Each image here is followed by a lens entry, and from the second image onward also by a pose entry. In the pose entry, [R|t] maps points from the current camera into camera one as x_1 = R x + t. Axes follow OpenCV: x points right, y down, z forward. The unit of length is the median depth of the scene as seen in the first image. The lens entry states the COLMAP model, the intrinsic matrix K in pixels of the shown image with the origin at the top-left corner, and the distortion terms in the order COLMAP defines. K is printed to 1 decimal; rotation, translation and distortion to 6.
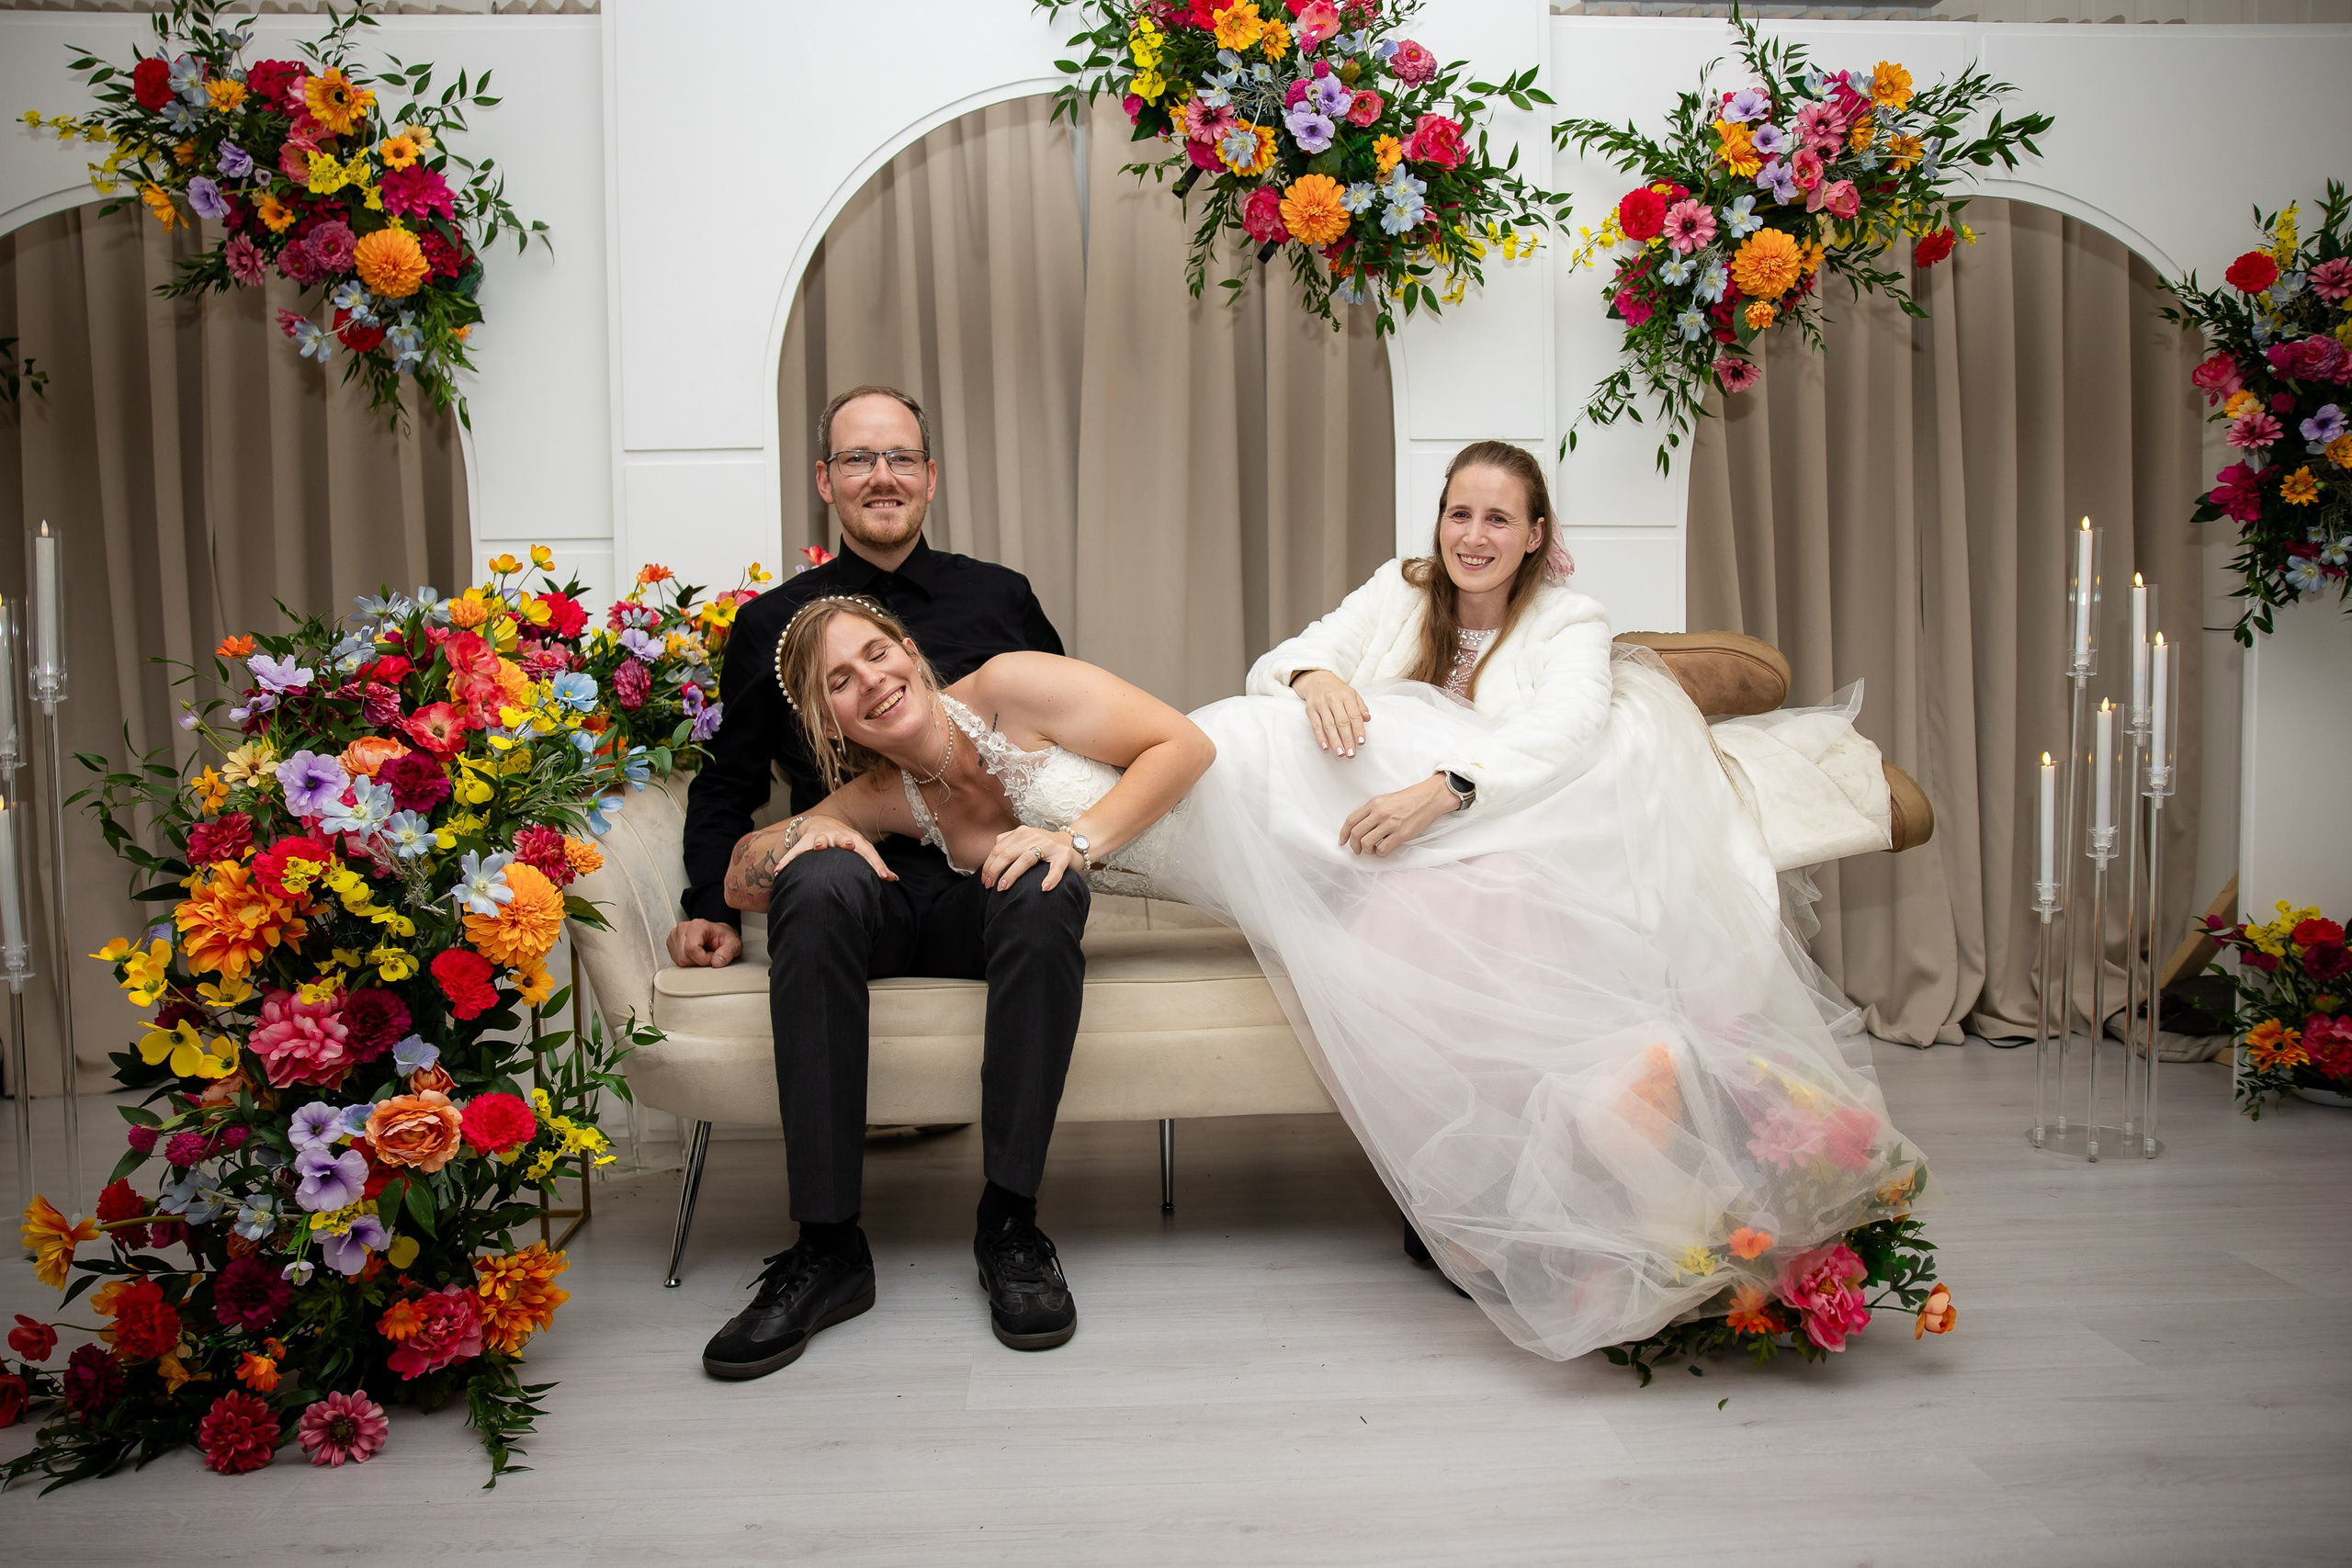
lens RADIAL K [[1719.7, 0, 1170.8], [0, 1719.7, 807.4], [0, 0, 1]] dist [-0.080103, 0.062240]
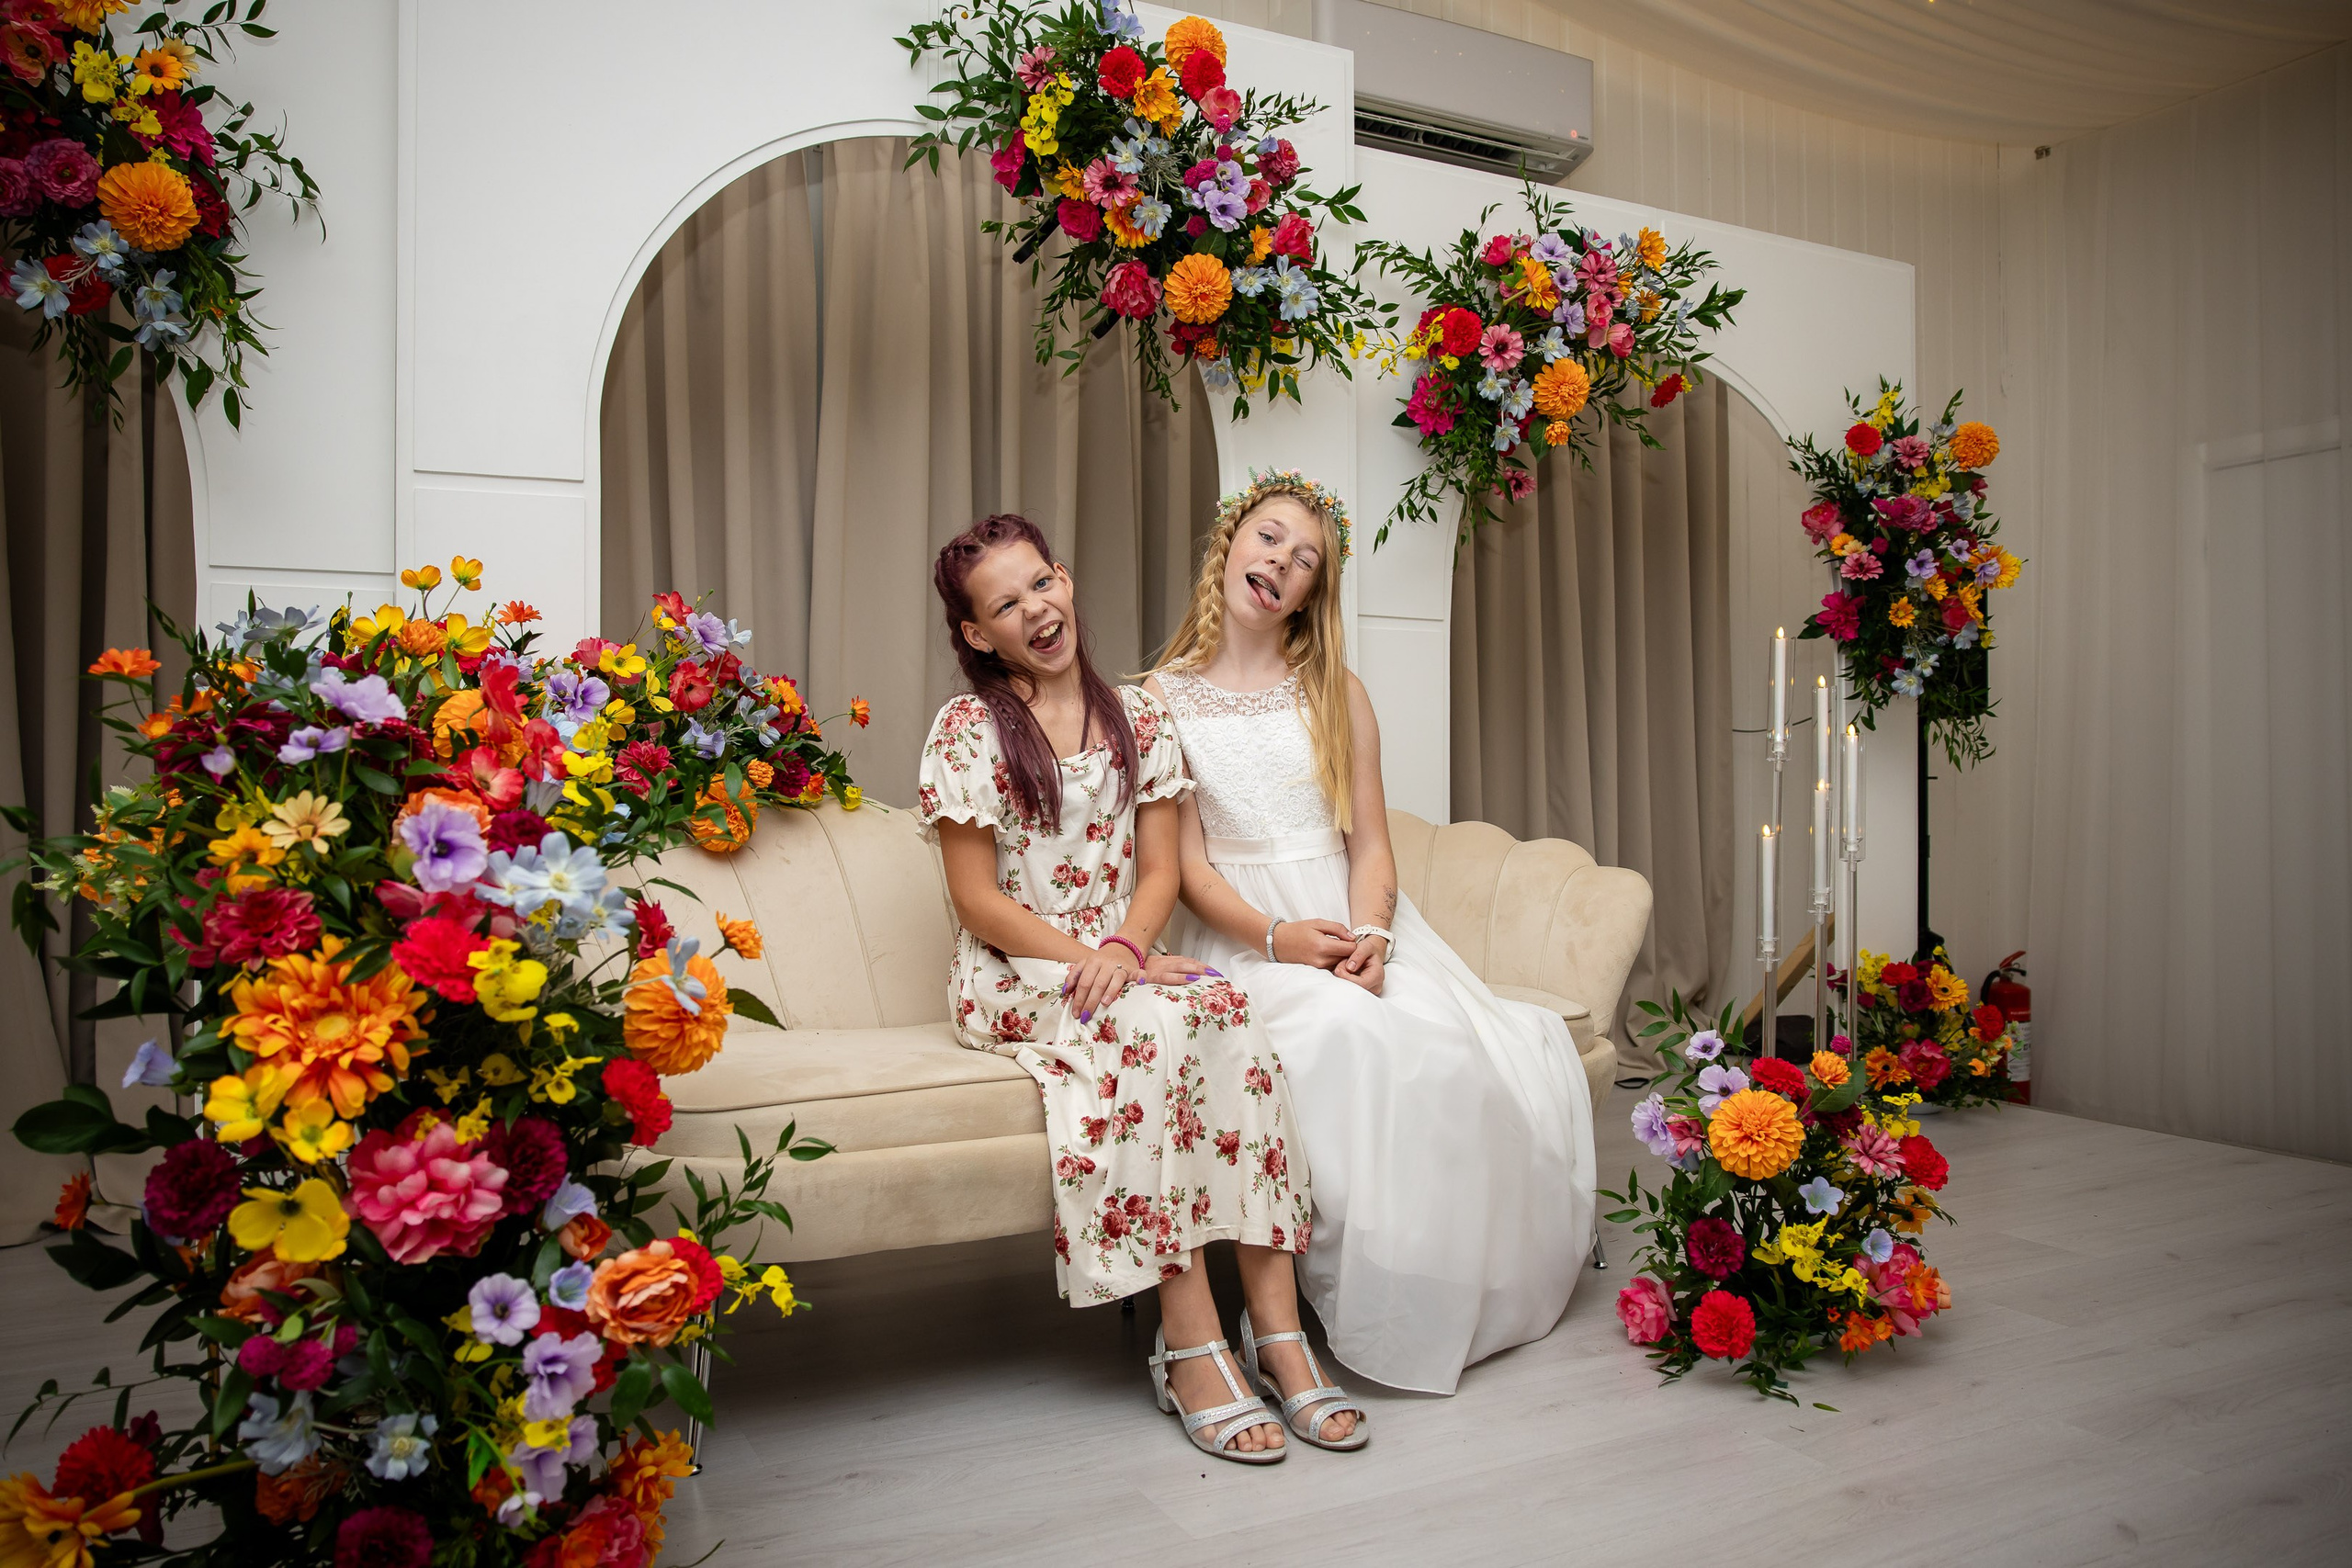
lens RADIAL K [[1671.0, 0, 1178.7], [0, 1671.0, 803.3], [0, 0, 1]] dist [-0.085224, 0.063372]
pose [[0.911736, 0.004143, 0.410757, -0.330064], [0.021797, 0.998052, -0.058448, 0.010203], [-0.410199, 0.062242, 0.909870, 0.129007]]
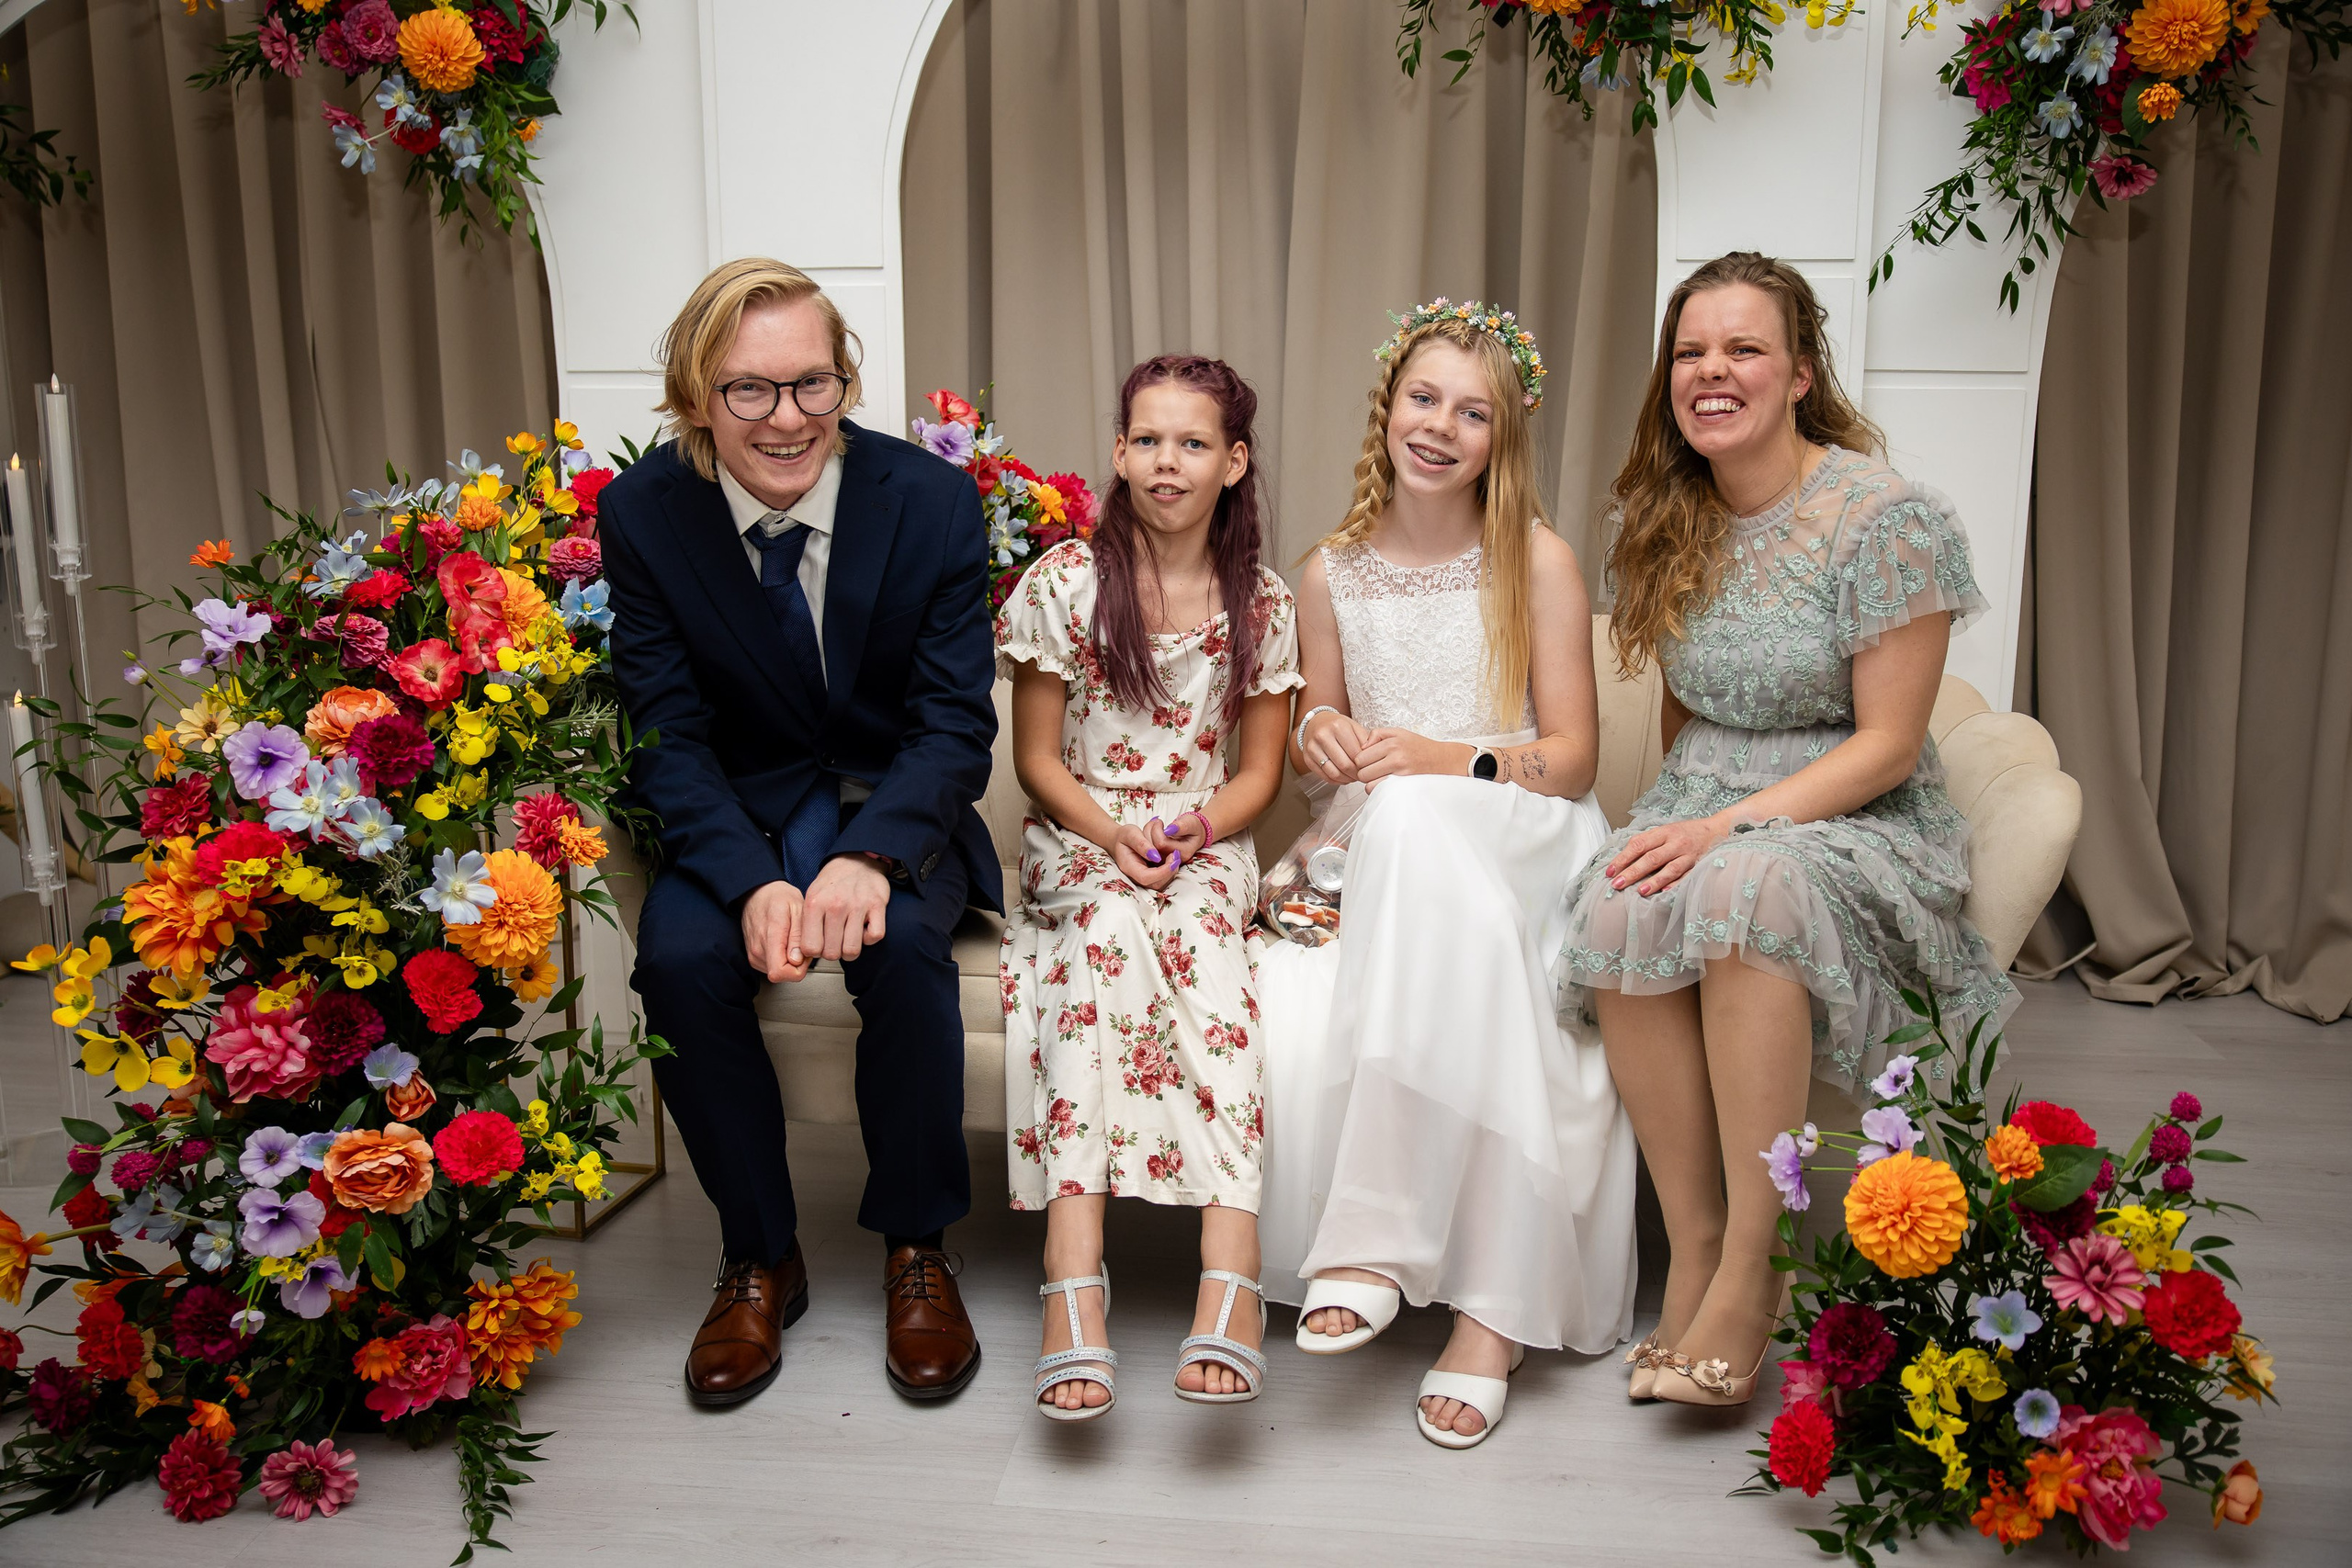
lens RADIAL K [[1930.6, 0, 1186.2], [0, 1930.6, 786.1], [0, 0, 1]] dist [-0.009983, 0.018224]
pose [[0.986770, 0.048189, -0.154799, 0.072752], [-0.027953, 0.991076, 0.130335, -0.092476], [0.159698, -0.124284, 0.979311, 0.066844]]
